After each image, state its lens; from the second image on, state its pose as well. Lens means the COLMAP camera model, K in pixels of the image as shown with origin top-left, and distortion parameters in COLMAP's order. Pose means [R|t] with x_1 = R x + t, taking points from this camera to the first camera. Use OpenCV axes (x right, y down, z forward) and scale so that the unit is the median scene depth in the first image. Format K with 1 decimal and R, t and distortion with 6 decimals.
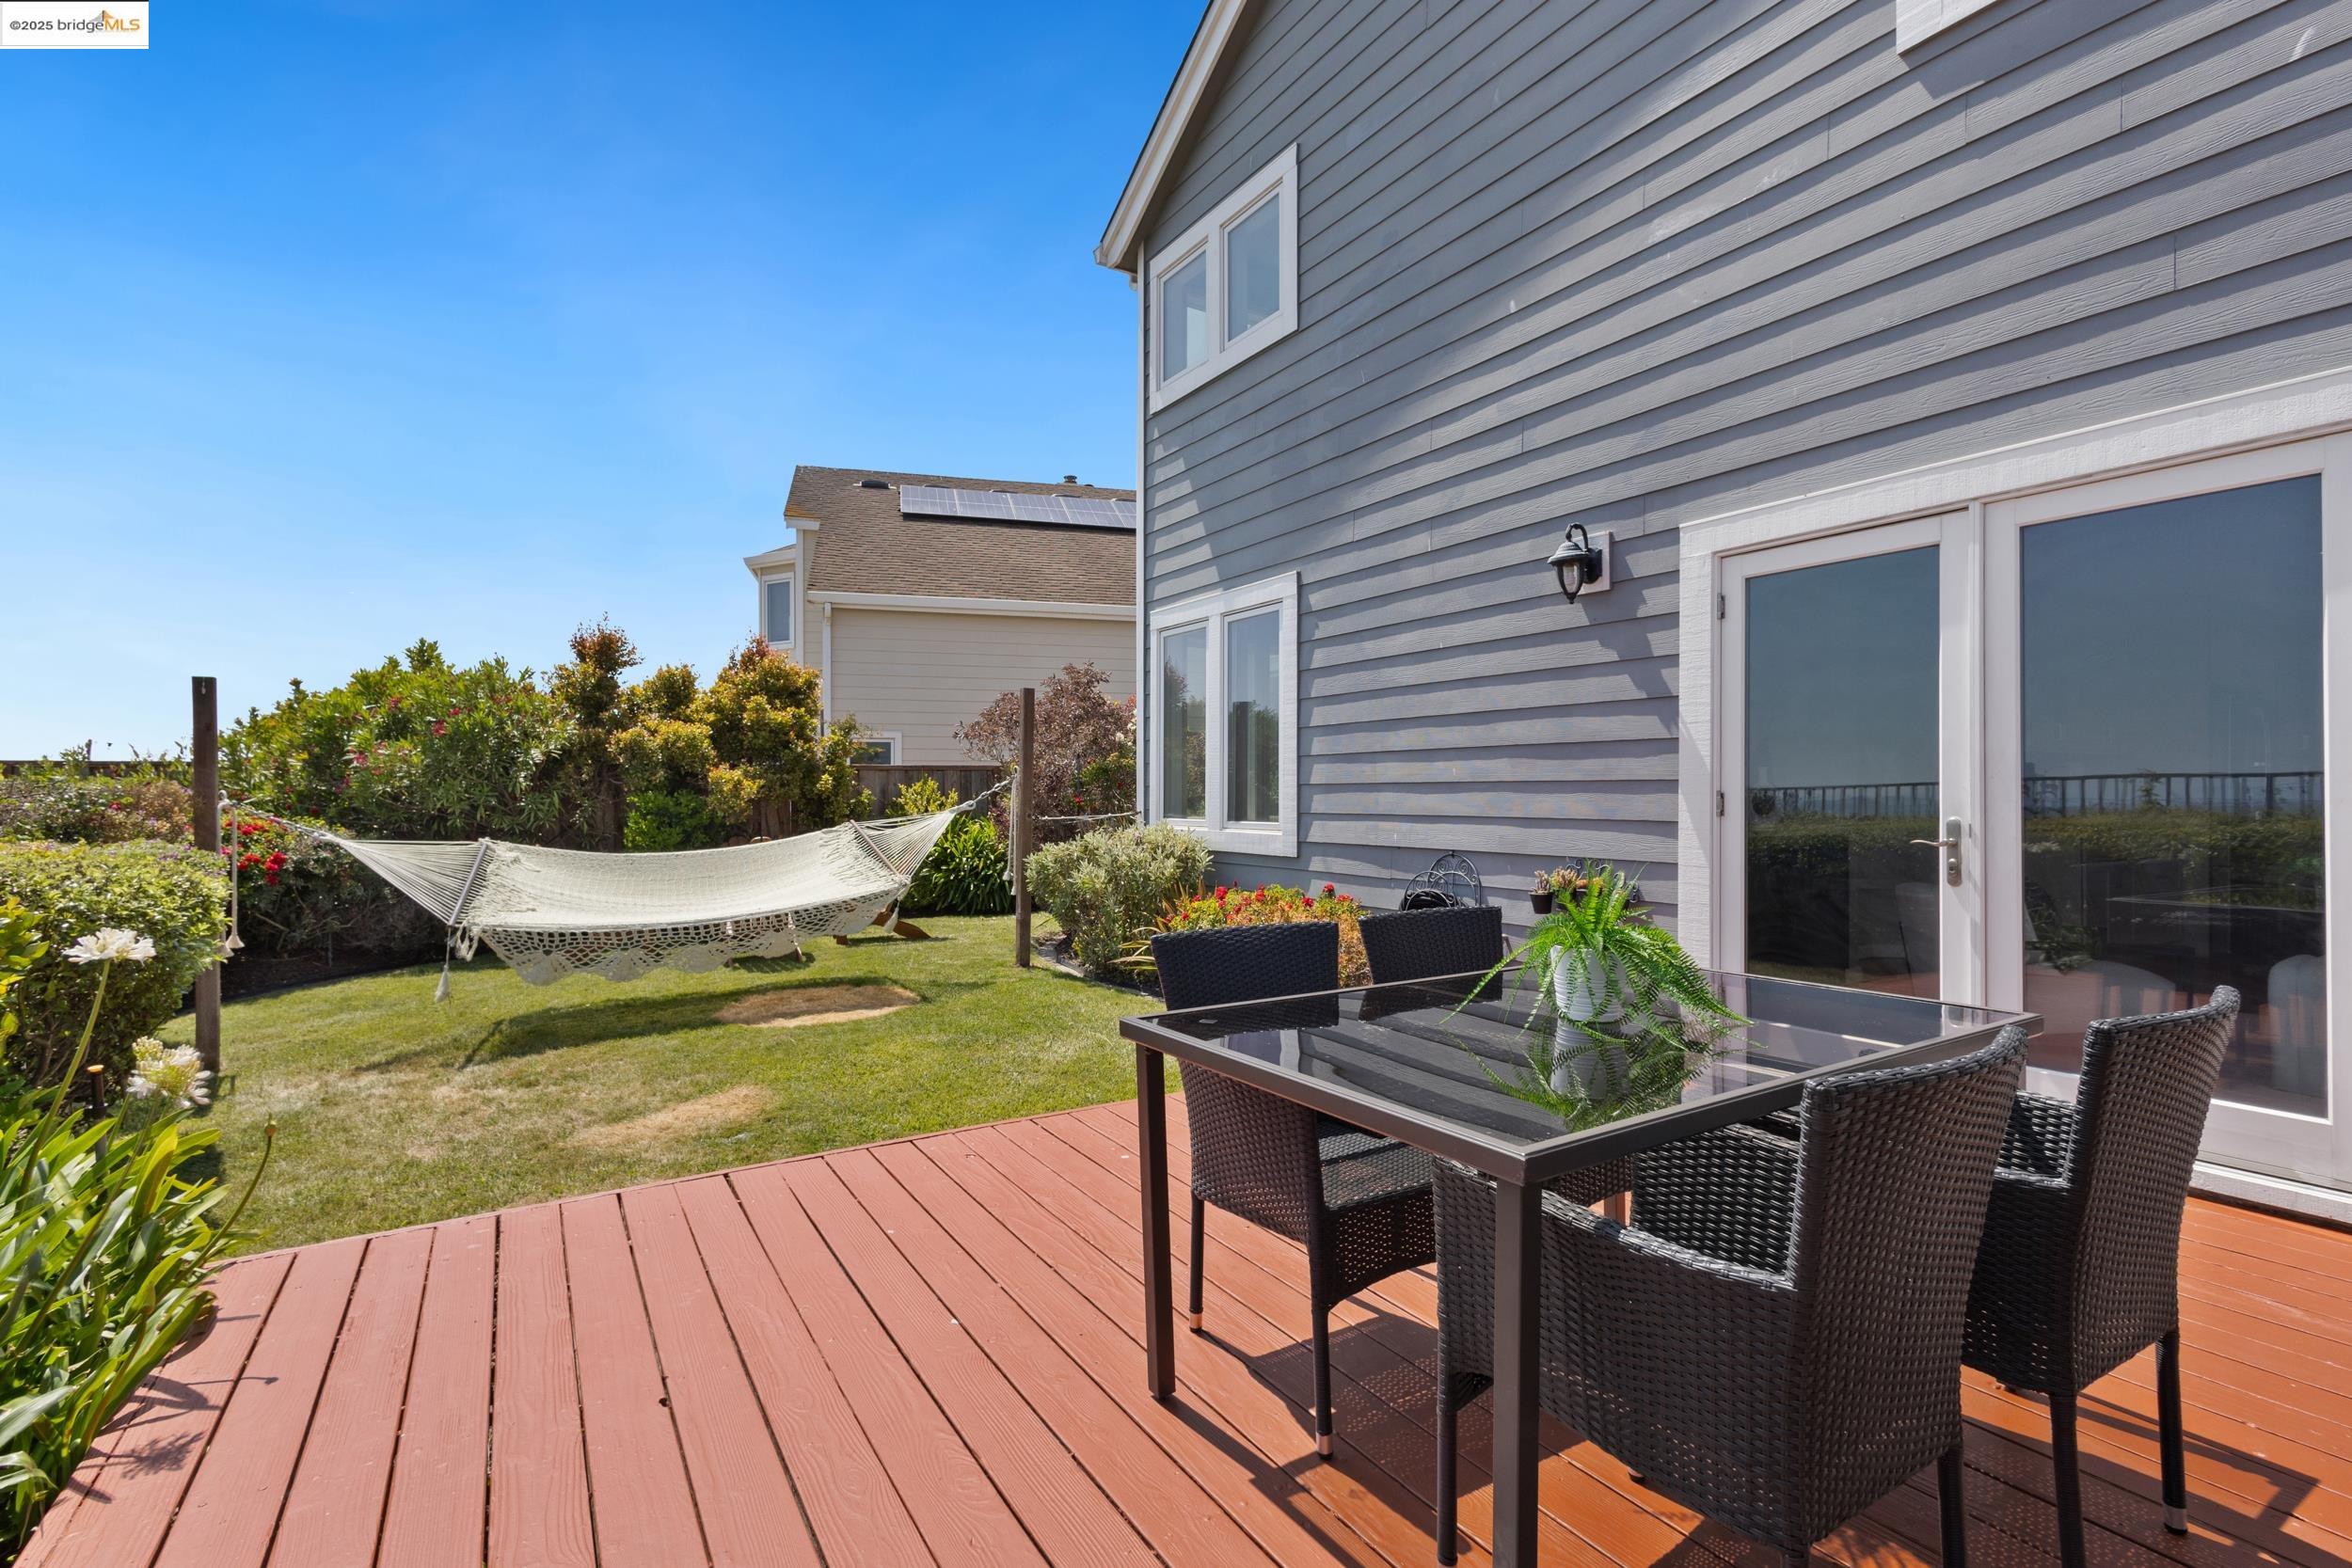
lens RADIAL K [[1069.4, 0, 1190.3], [0, 1069.4, 788.0], [0, 0, 1]] dist [0.002539, 0.000508]
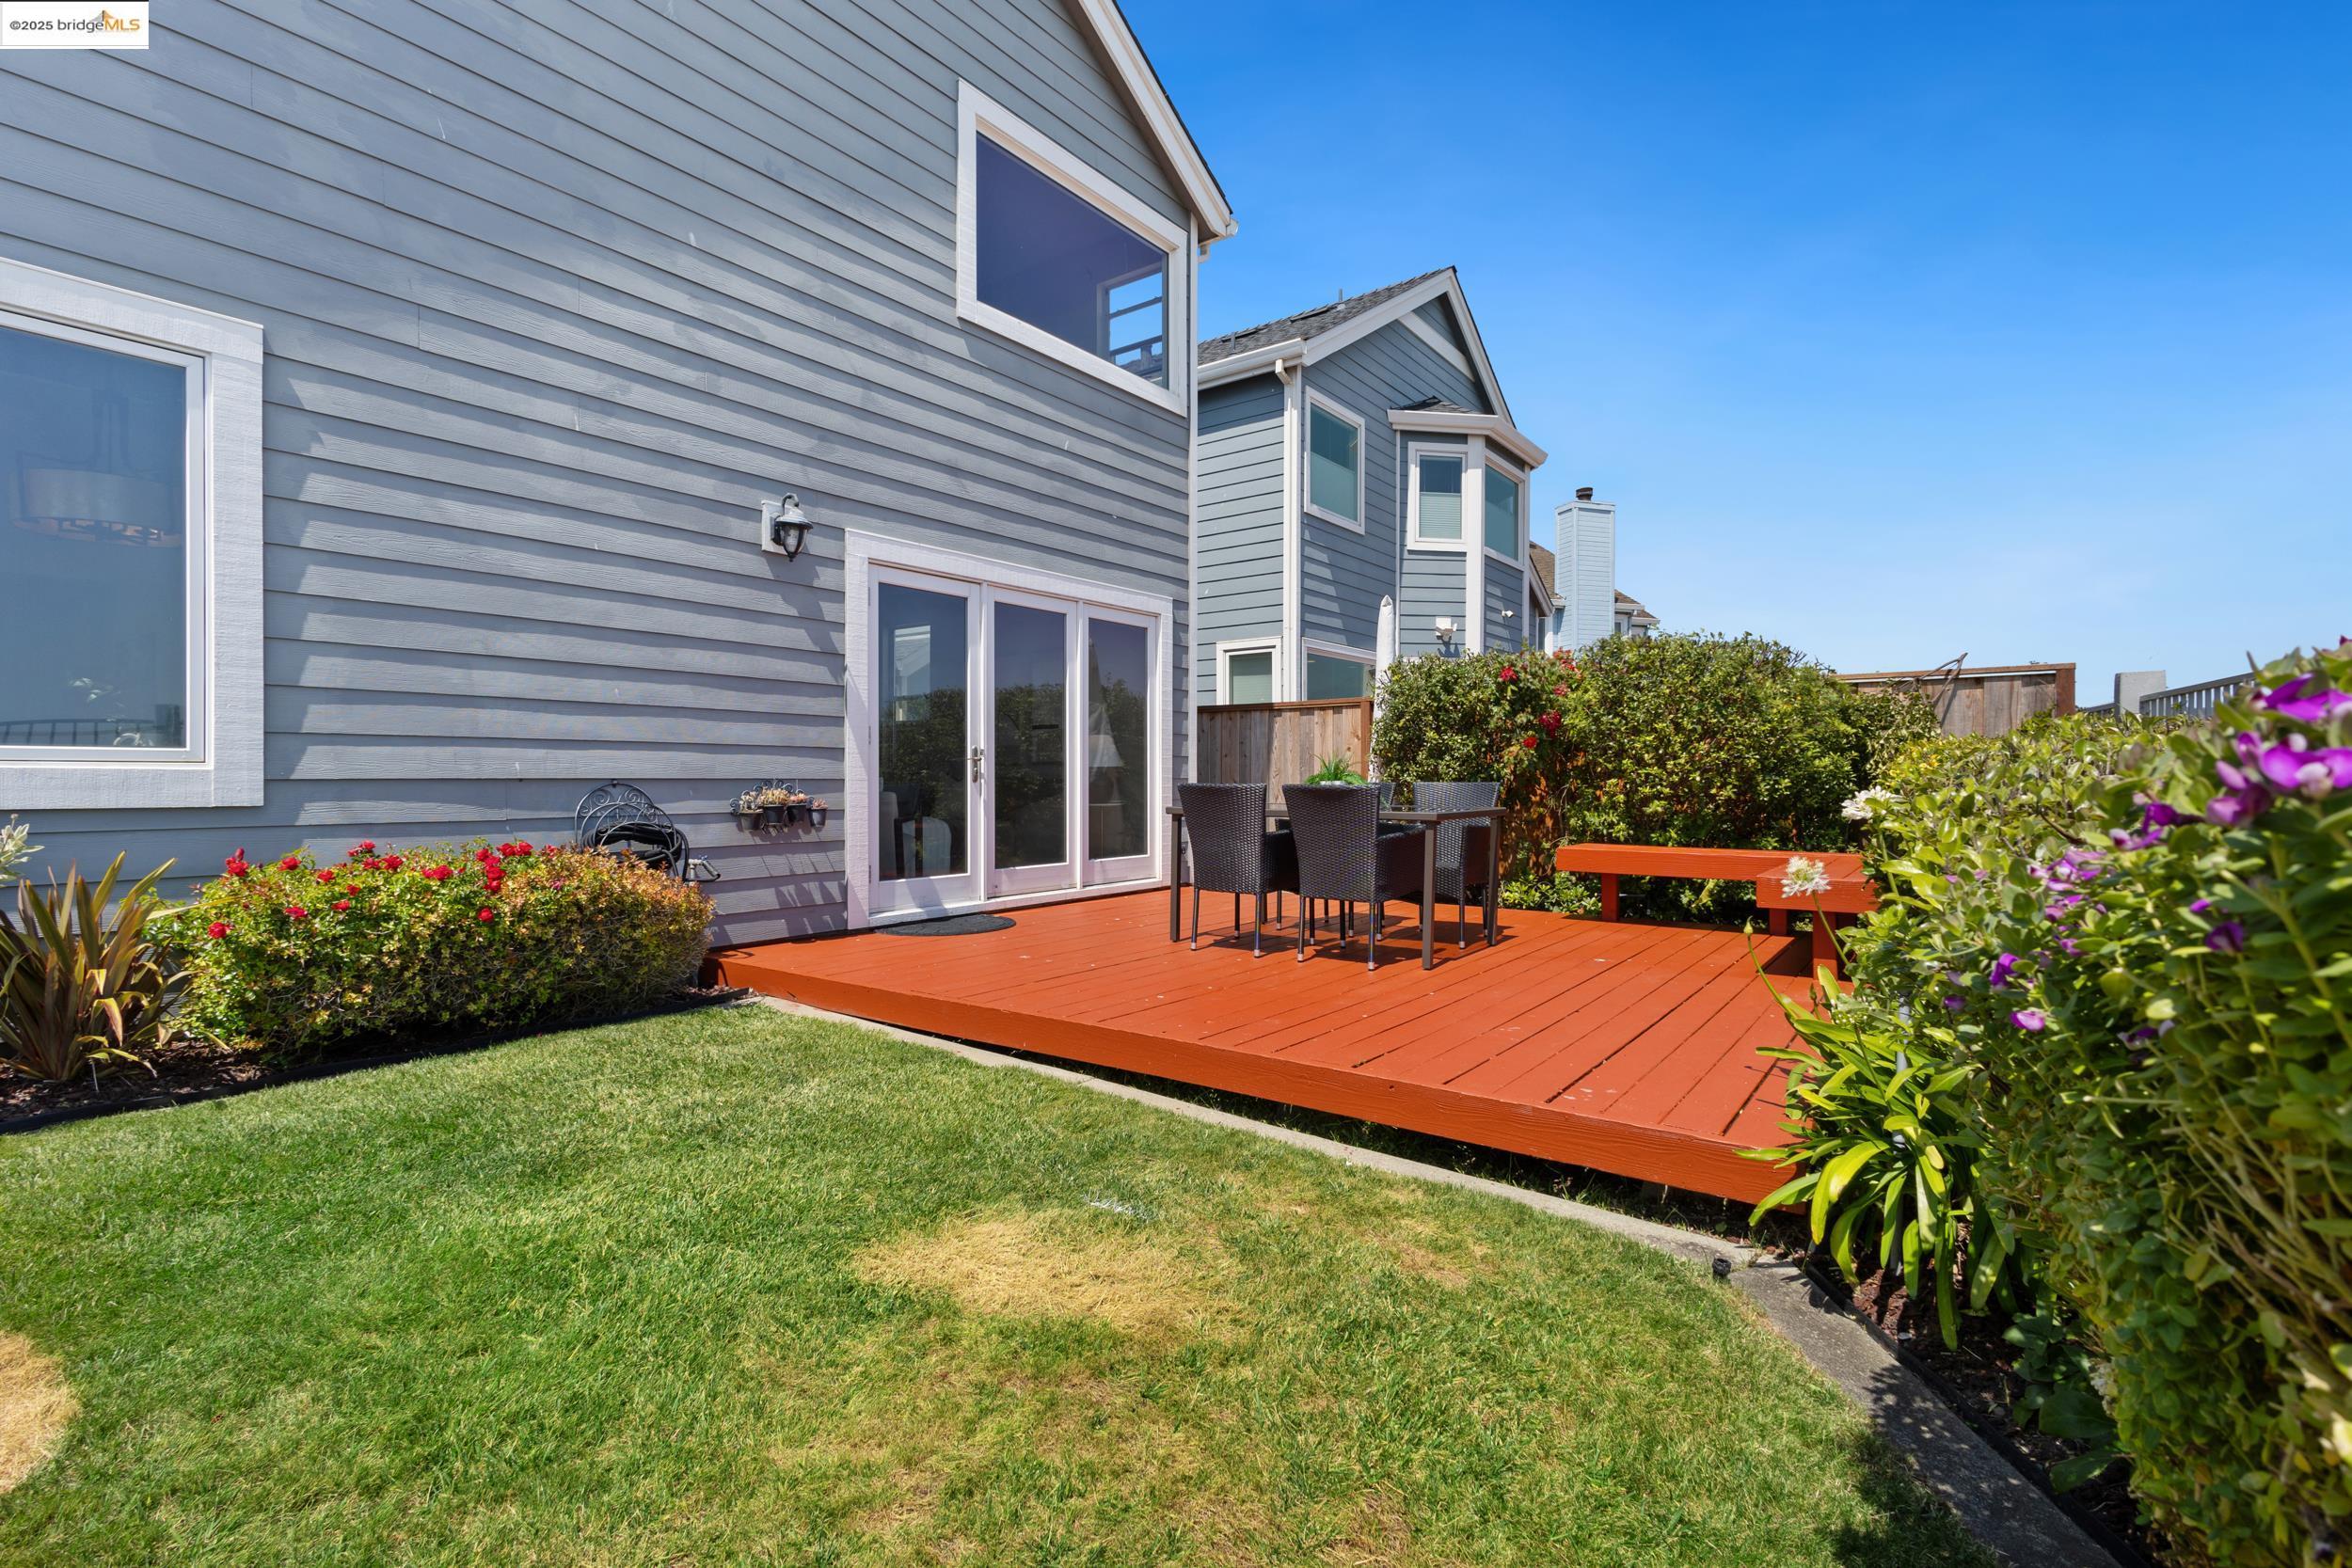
lens RADIAL K [[1069.4, 0, 1190.3], [0, 1069.4, 788.0], [0, 0, 1]] dist [0.002539, 0.000508]
pose [[-0.363118, -0.004865, 0.931730, -0.672145], [-0.003736, 0.999986, 0.003765, 0.052707], [-0.931736, -0.002114, -0.363131, 0.762621]]
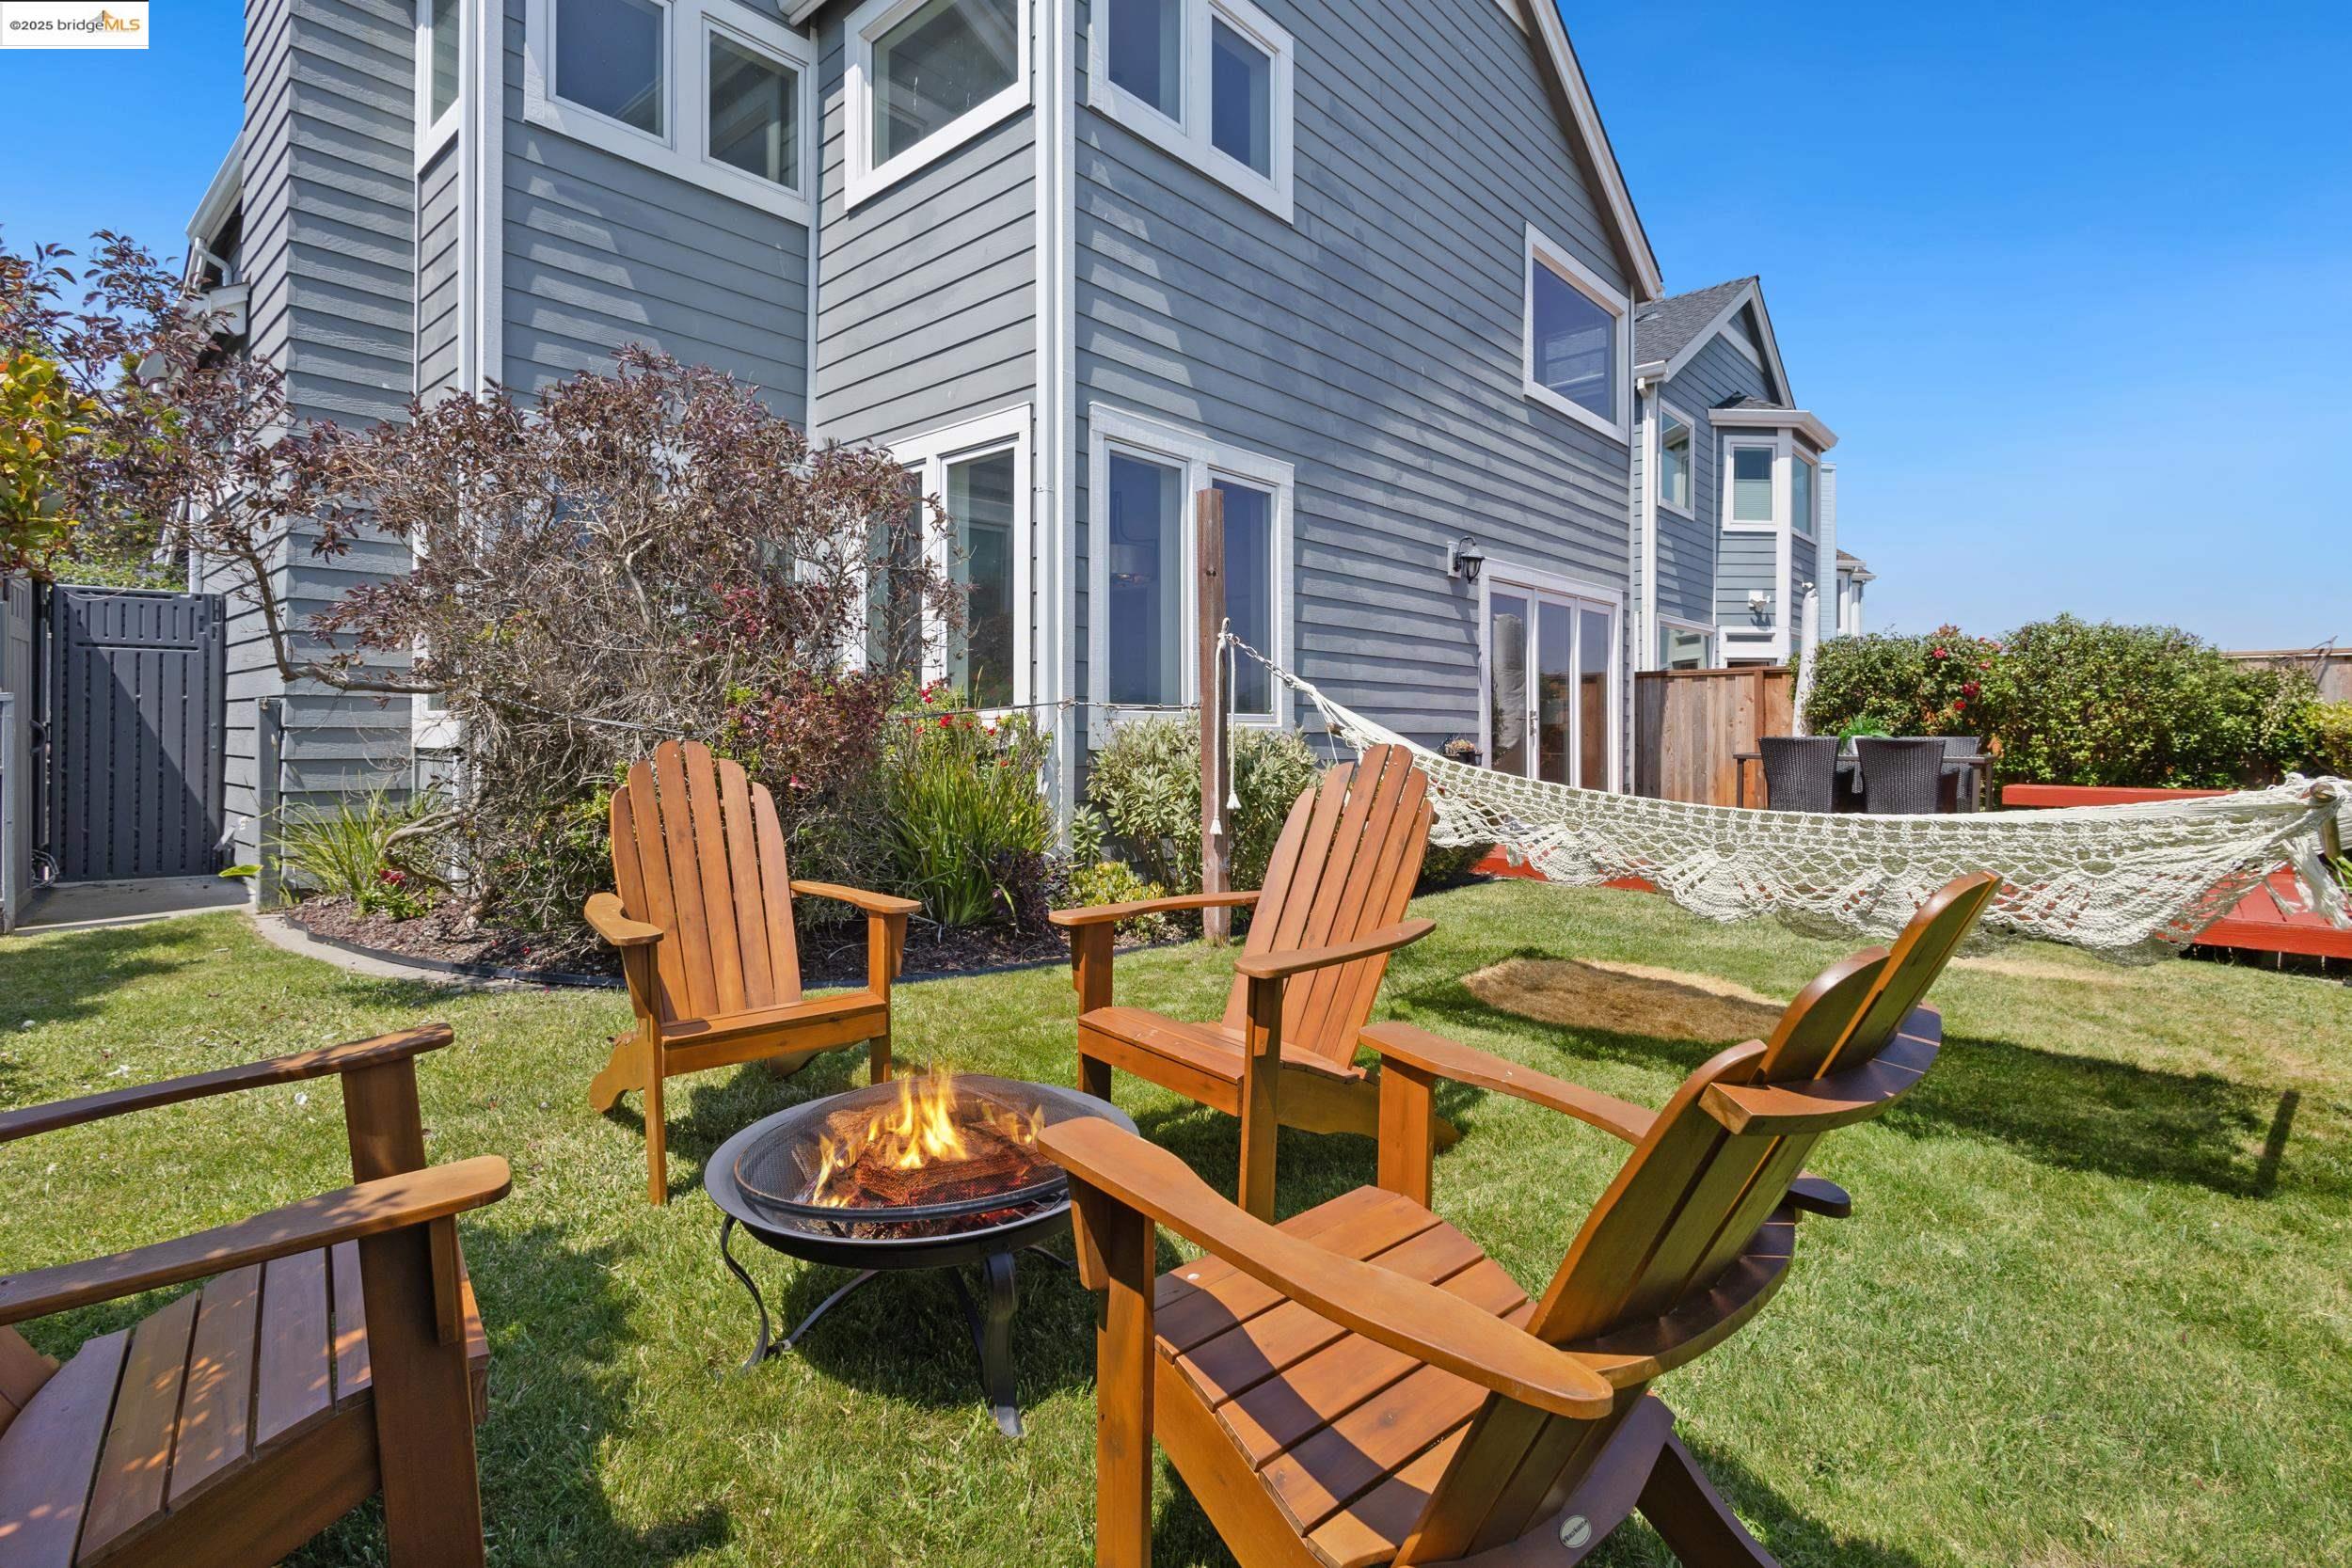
lens RADIAL K [[1106.6, 0, 1178.9], [0, 1106.6, 736.1], [0, 0, 1]] dist [0.001374, 0.000644]
pose [[-0.268572, -0.000349, 0.963260, -0.914471], [-0.007041, 0.999974, -0.001600, 0.058521], [-0.963234, -0.007212, -0.268567, 1.438085]]
